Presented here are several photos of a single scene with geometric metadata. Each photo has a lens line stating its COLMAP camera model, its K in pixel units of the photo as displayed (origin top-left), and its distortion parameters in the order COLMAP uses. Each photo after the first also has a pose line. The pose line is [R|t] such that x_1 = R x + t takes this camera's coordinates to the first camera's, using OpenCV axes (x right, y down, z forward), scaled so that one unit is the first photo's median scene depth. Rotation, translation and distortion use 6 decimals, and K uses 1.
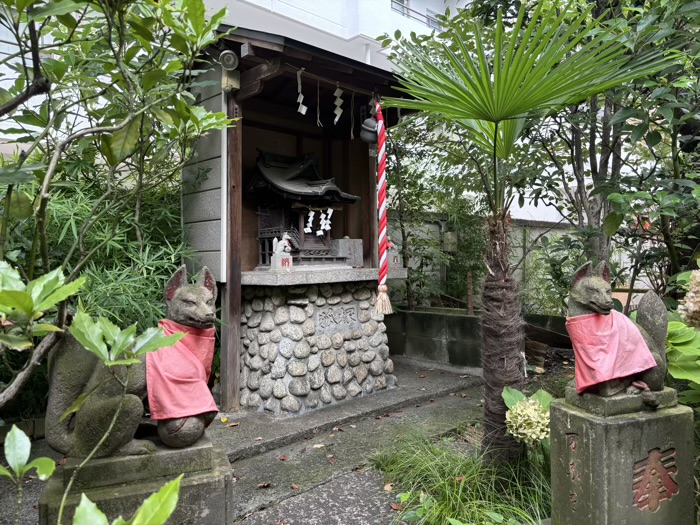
lens RADIAL K [[531.1, 0, 354.5], [0, 531.1, 260.3], [0, 0, 1]] dist [0.052917, -0.057546]
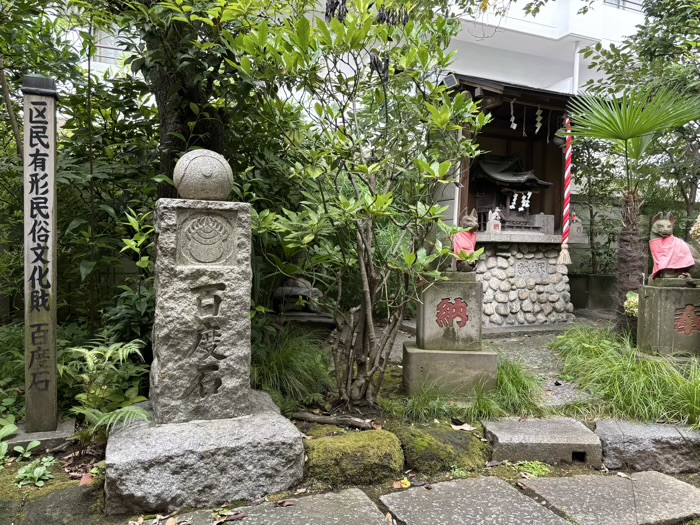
lens RADIAL K [[531.1, 0, 357.0], [0, 531.1, 262.2], [0, 0, 1]] dist [0.052917, -0.057546]
pose [[0.934803, 0.044317, -0.352391, 0.035585], [-0.036992, 0.998937, 0.027496, 0.070658], [0.353235, -0.012668, 0.935449, -0.517319]]
